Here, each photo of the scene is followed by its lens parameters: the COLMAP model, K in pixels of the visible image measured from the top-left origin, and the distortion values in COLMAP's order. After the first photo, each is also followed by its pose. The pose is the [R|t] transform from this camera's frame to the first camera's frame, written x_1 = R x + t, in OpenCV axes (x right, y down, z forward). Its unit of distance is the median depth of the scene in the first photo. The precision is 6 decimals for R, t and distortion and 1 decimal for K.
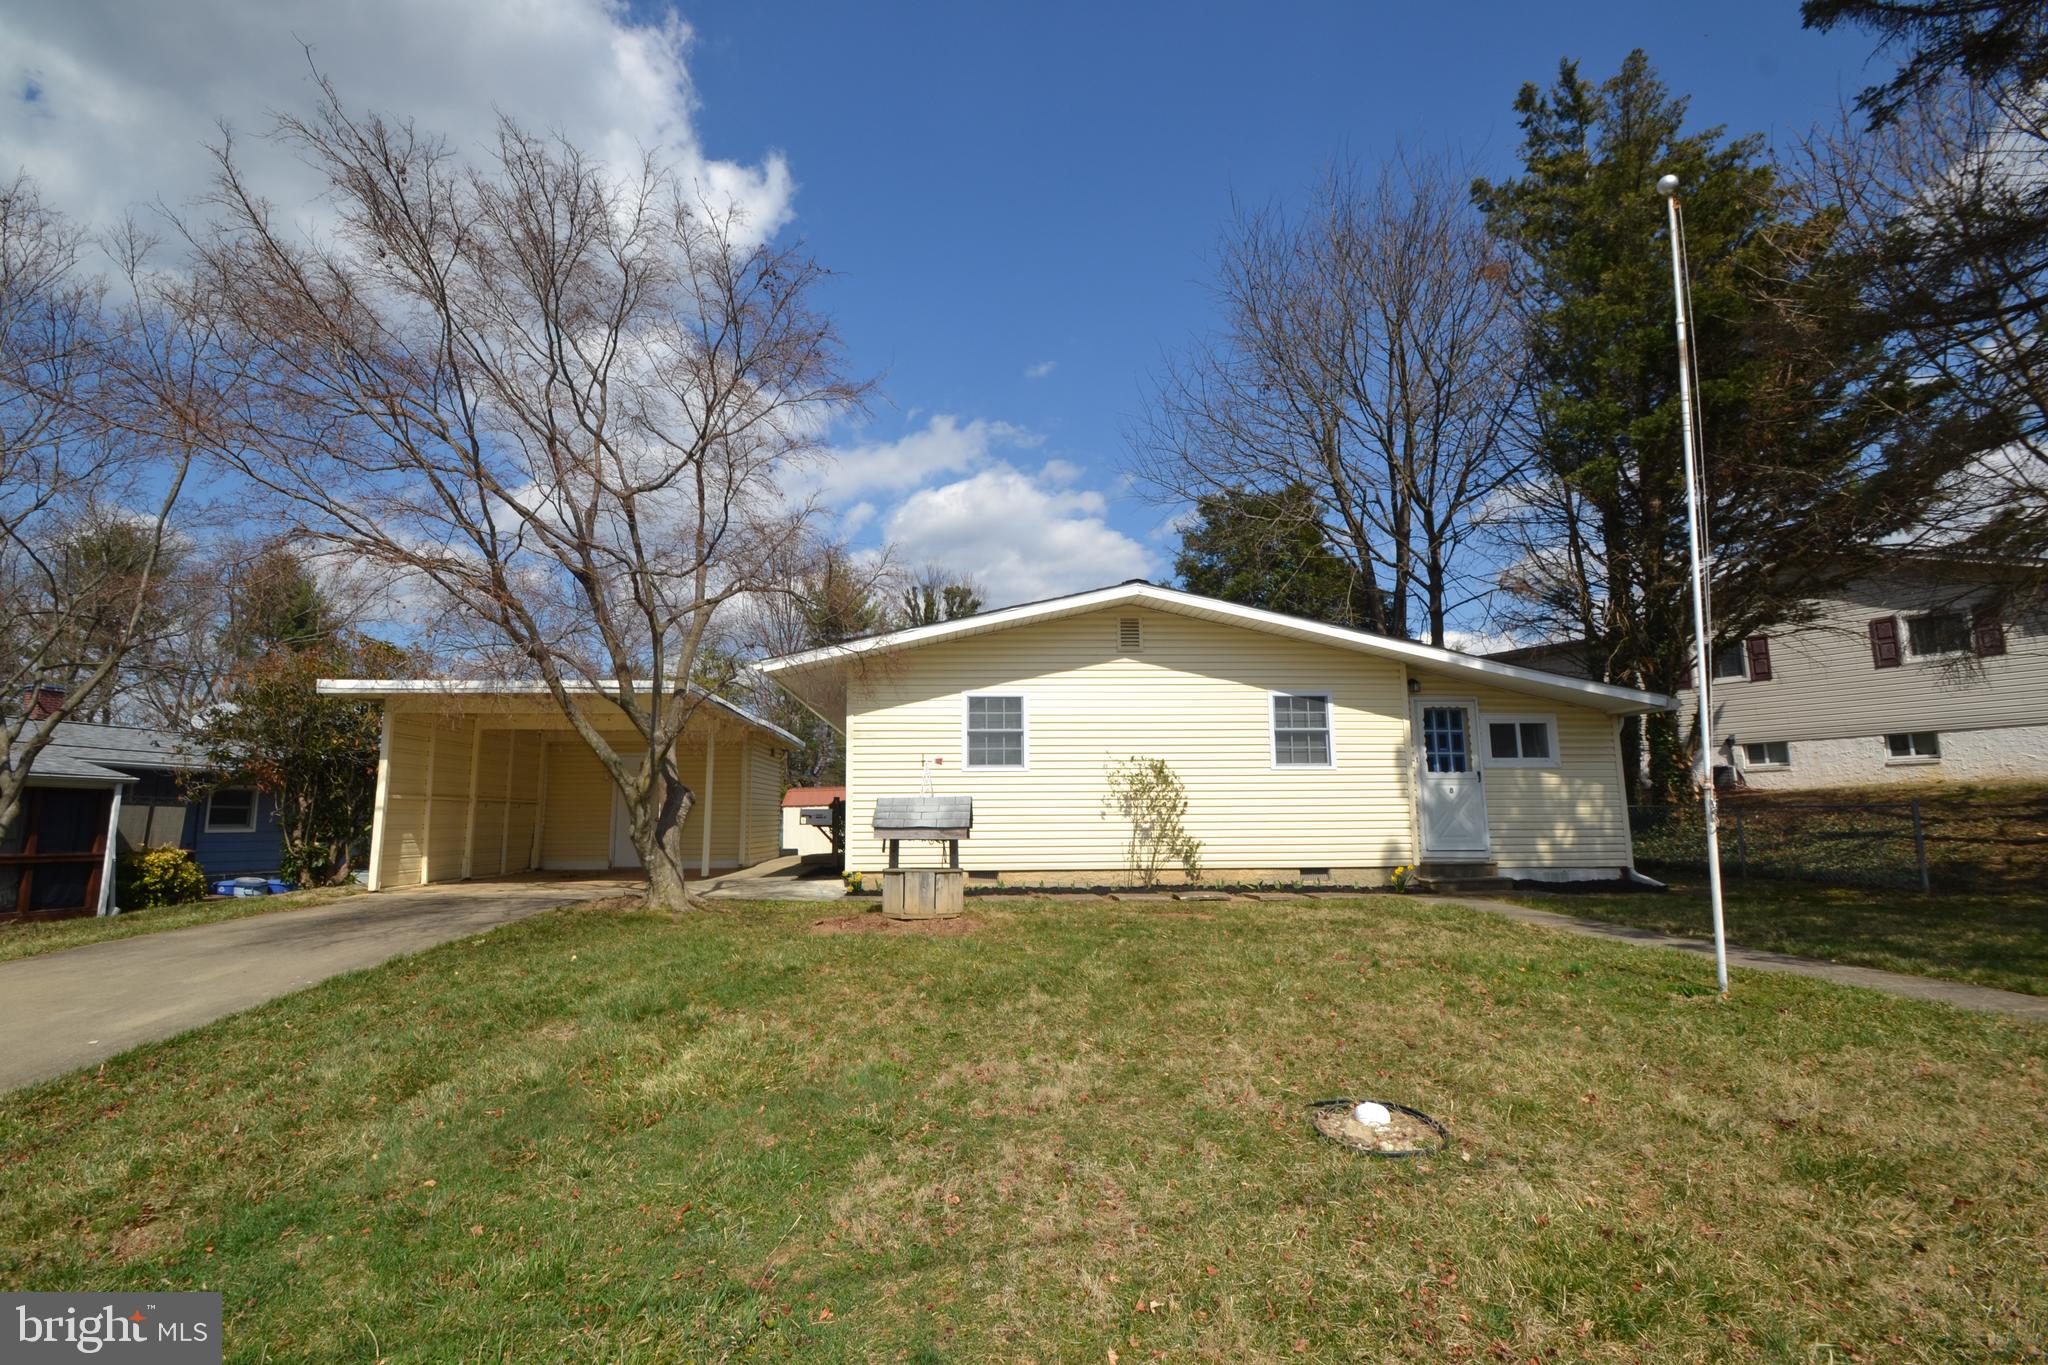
lens RADIAL K [[911.4, 0, 996.2], [0, 911.4, 687.3], [0, 0, 1]] dist [0.016061, -0.018382]
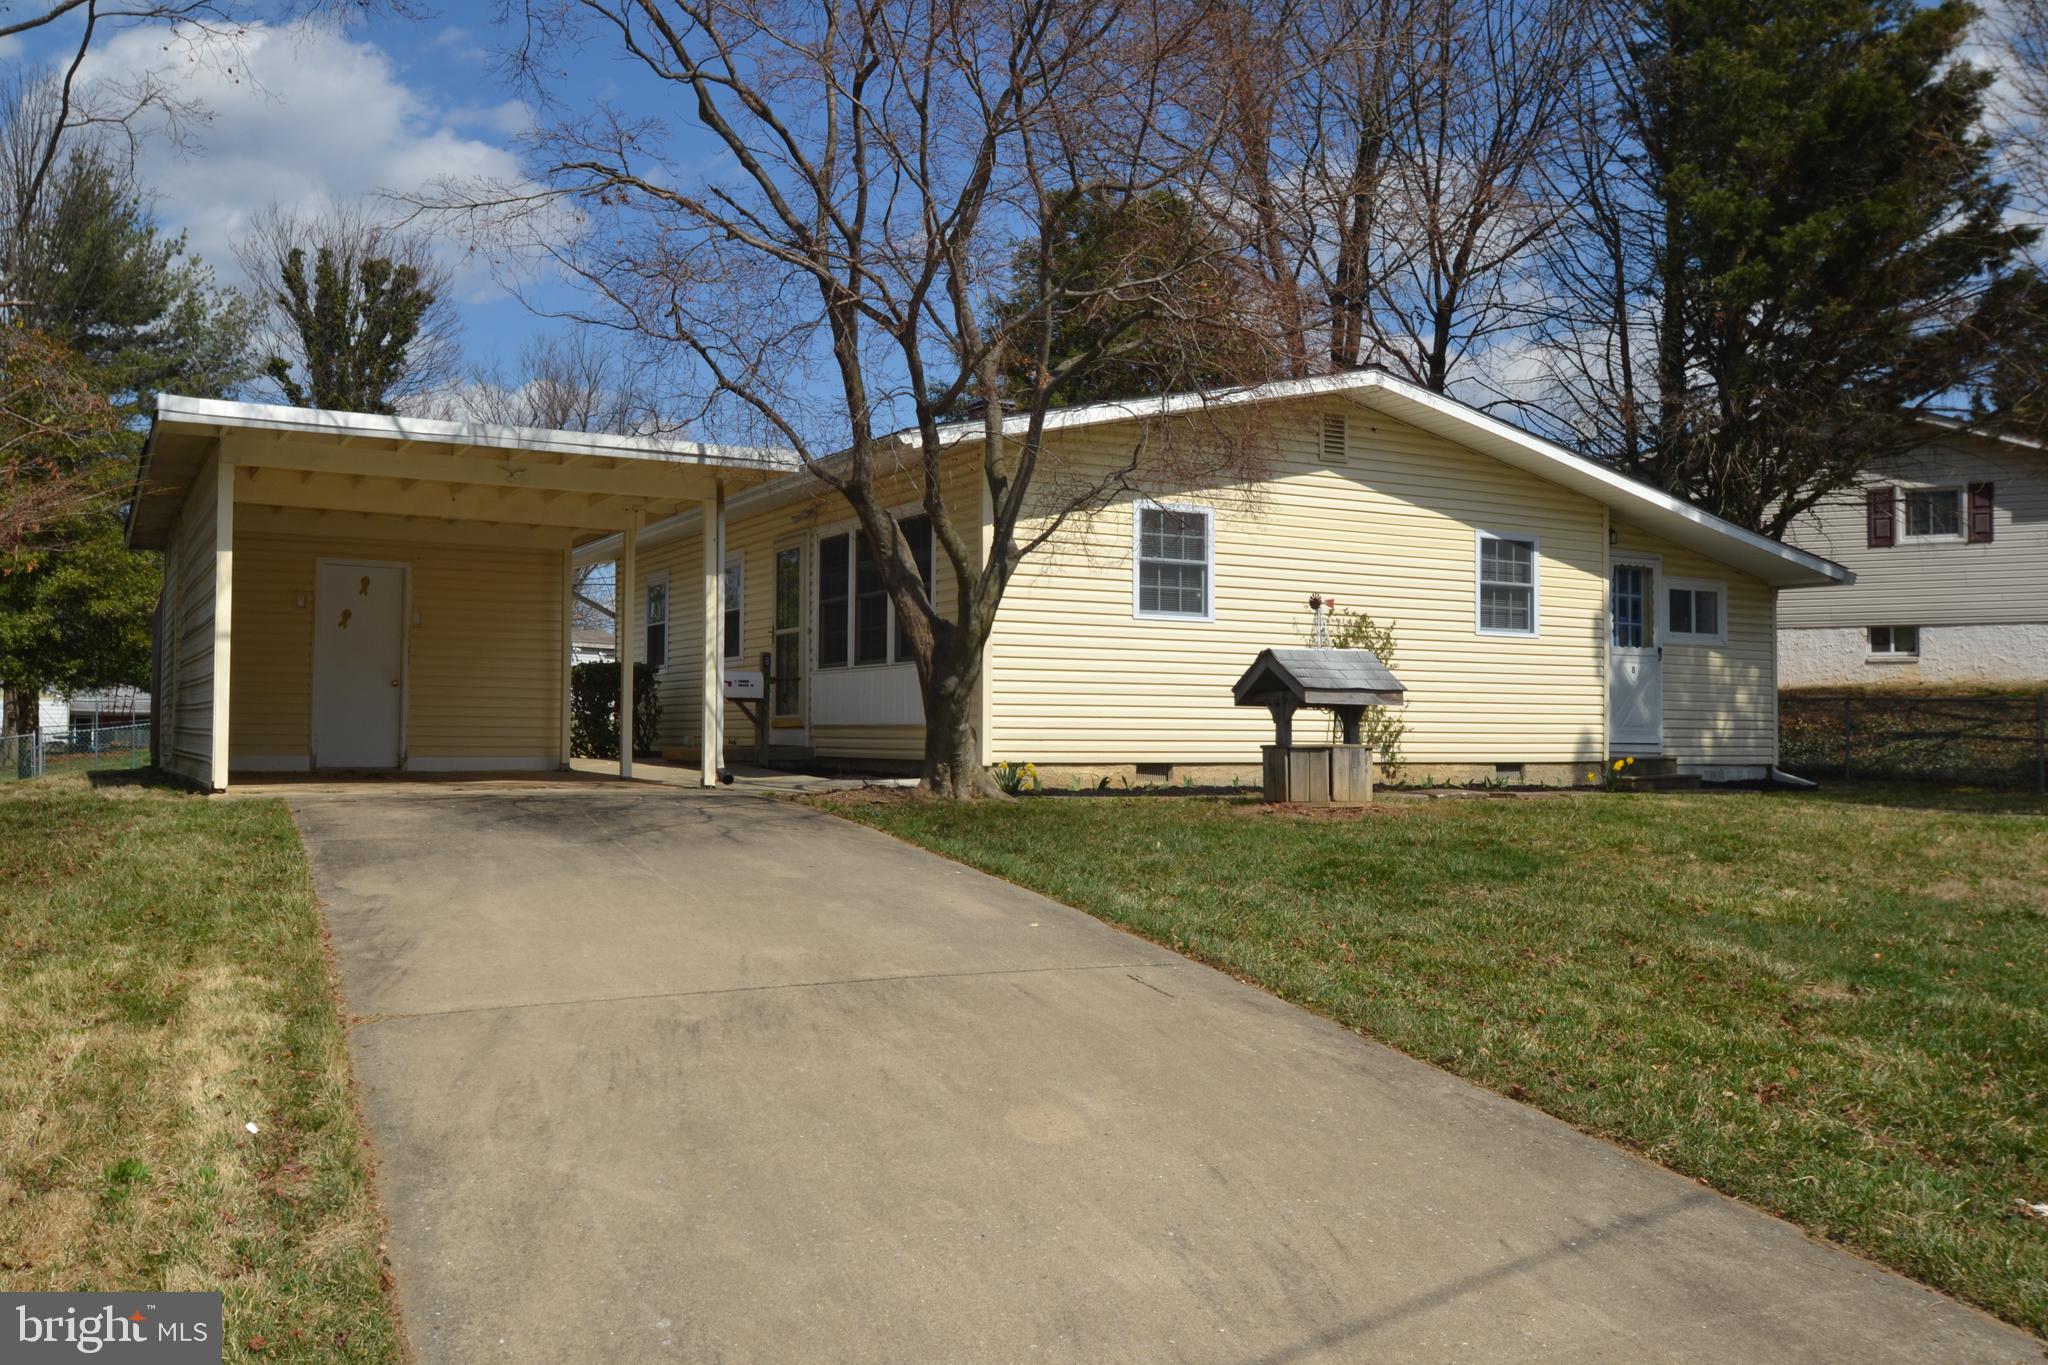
lens RADIAL K [[1703.7, 0, 1016.4], [0, 1703.7, 714.2], [0, 0, 1]] dist [-0.046430, 0.014152]
pose [[0.897817, 0.019381, 0.439942, -0.648501], [-0.077170, 0.990496, 0.113851, 0.024114], [-0.433554, -0.136168, 0.890780, -0.097068]]
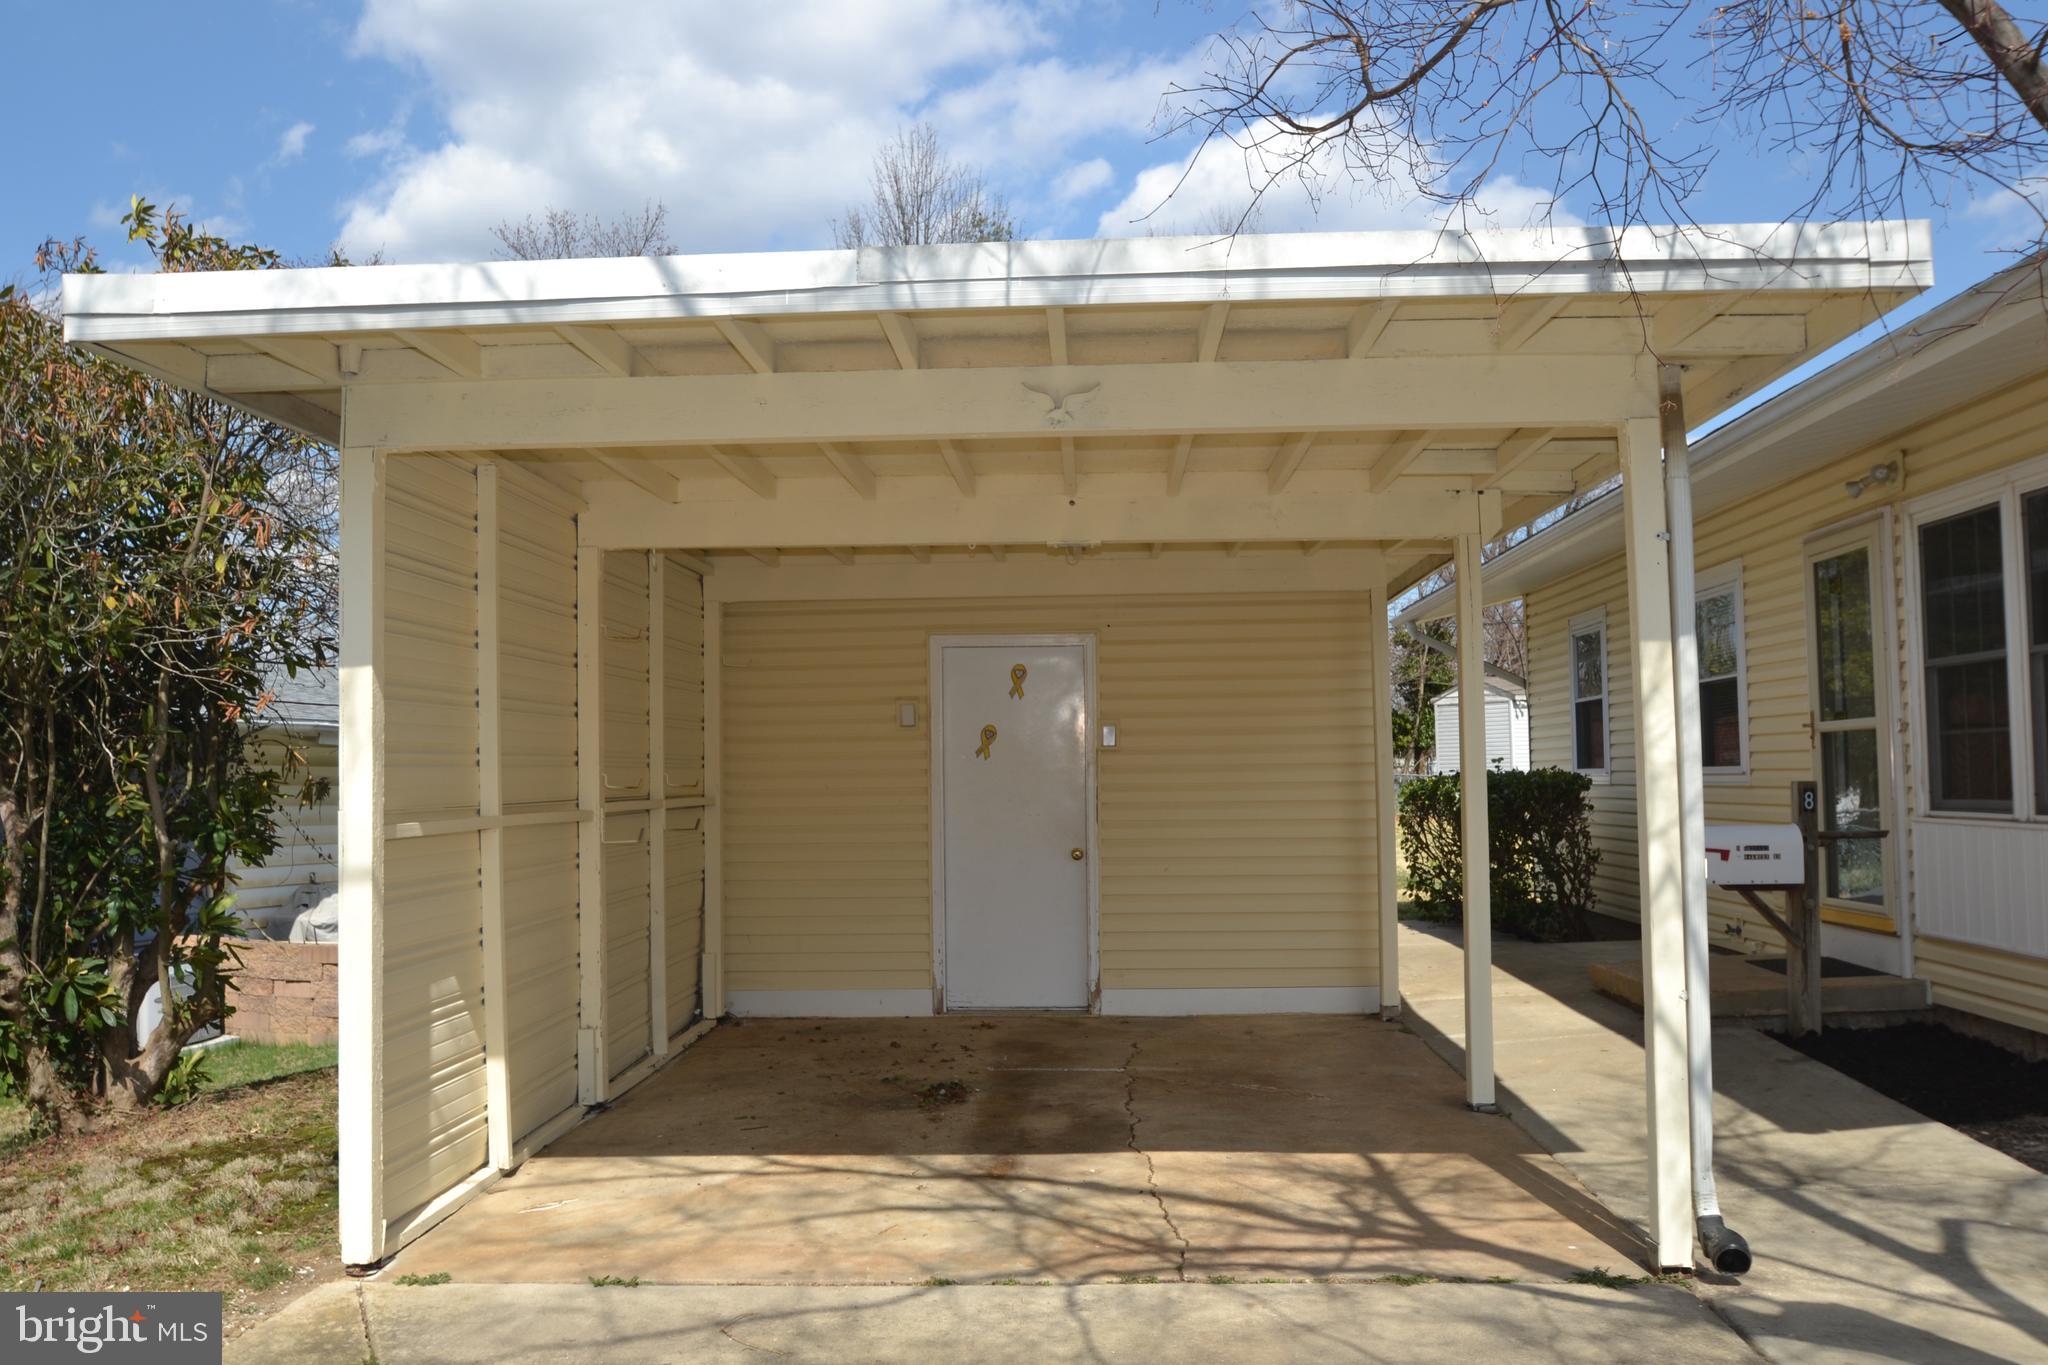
lens RADIAL K [[1703.7, 0, 1016.4], [0, 1703.7, 714.2], [0, 0, 1]] dist [-0.046430, 0.014152]
pose [[0.994285, -0.009967, -0.106293, -0.446623], [0.021908, 0.993492, 0.111771, 0.046498], [0.104488, -0.113461, 0.988033, 0.589113]]
